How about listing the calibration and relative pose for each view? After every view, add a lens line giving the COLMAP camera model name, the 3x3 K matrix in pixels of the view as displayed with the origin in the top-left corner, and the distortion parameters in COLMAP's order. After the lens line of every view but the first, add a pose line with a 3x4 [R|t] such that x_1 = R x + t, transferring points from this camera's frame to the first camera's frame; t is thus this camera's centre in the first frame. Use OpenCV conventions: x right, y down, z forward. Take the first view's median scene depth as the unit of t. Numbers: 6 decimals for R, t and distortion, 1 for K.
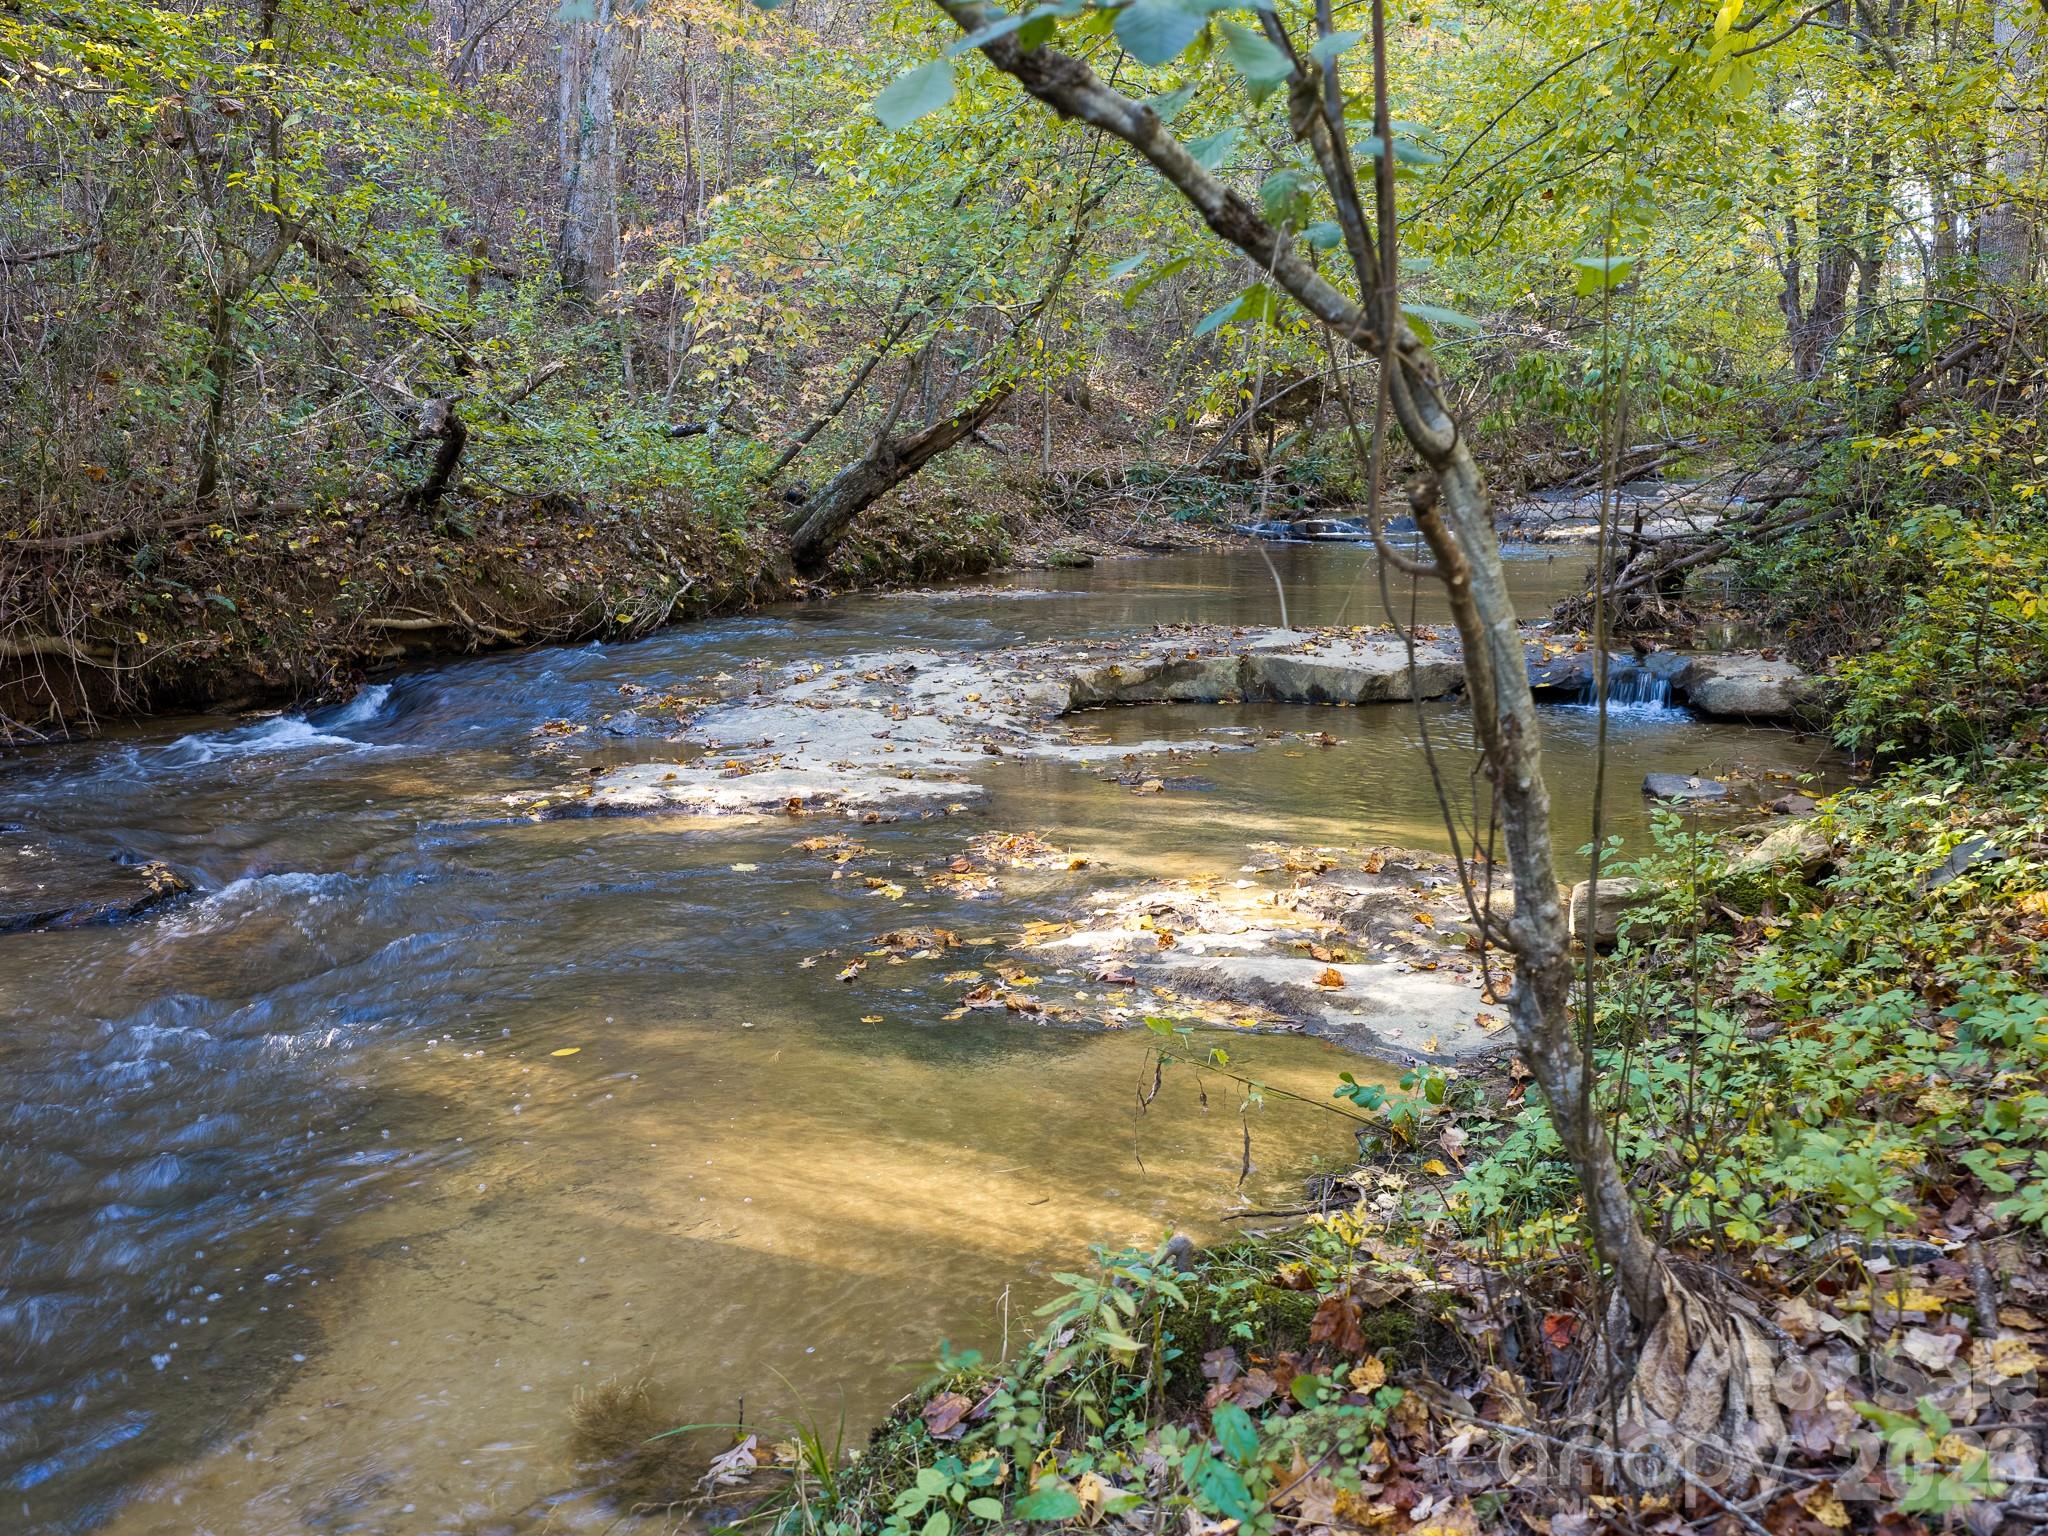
lens RADIAL K [[1922.3, 0, 1013.3], [0, 1922.3, 769.3], [0, 0, 1]] dist [0.020634, 0.000000]
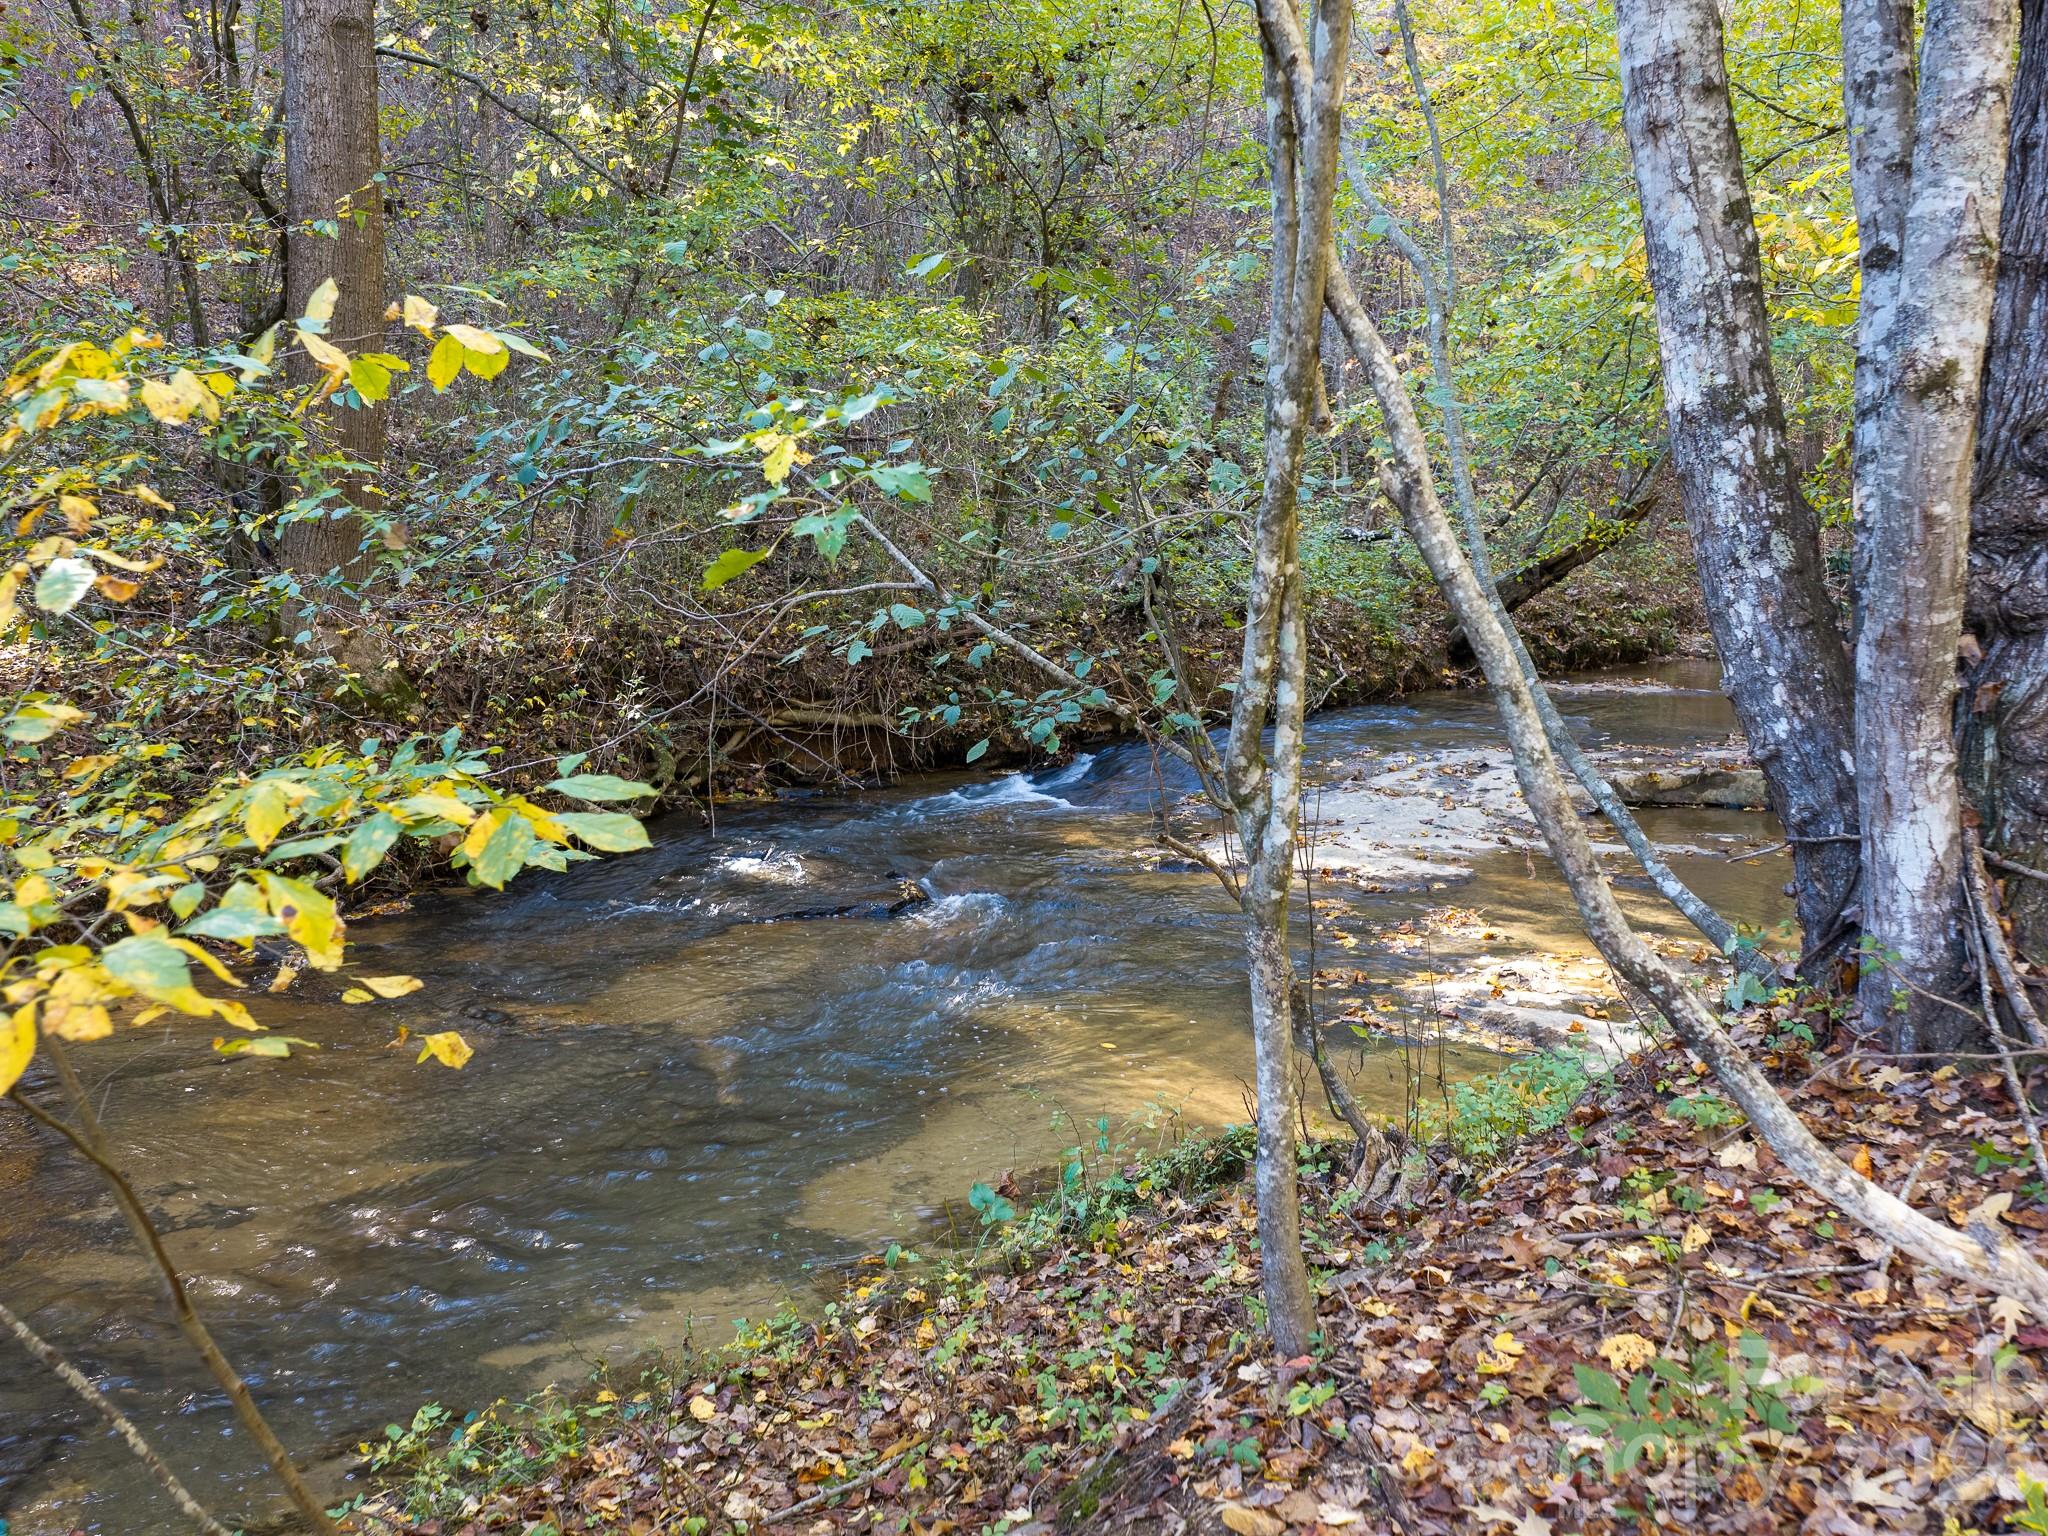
lens RADIAL K [[1922.3, 0, 1027.9], [0, 1922.3, 769.9], [0, 0, 1]] dist [0.020634, 0.000000]
pose [[0.918741, 0.061224, -0.390086, 0.177887], [-0.065532, 0.997848, 0.002271, -0.035628], [0.389386, 0.023476, 0.920775, -0.294321]]
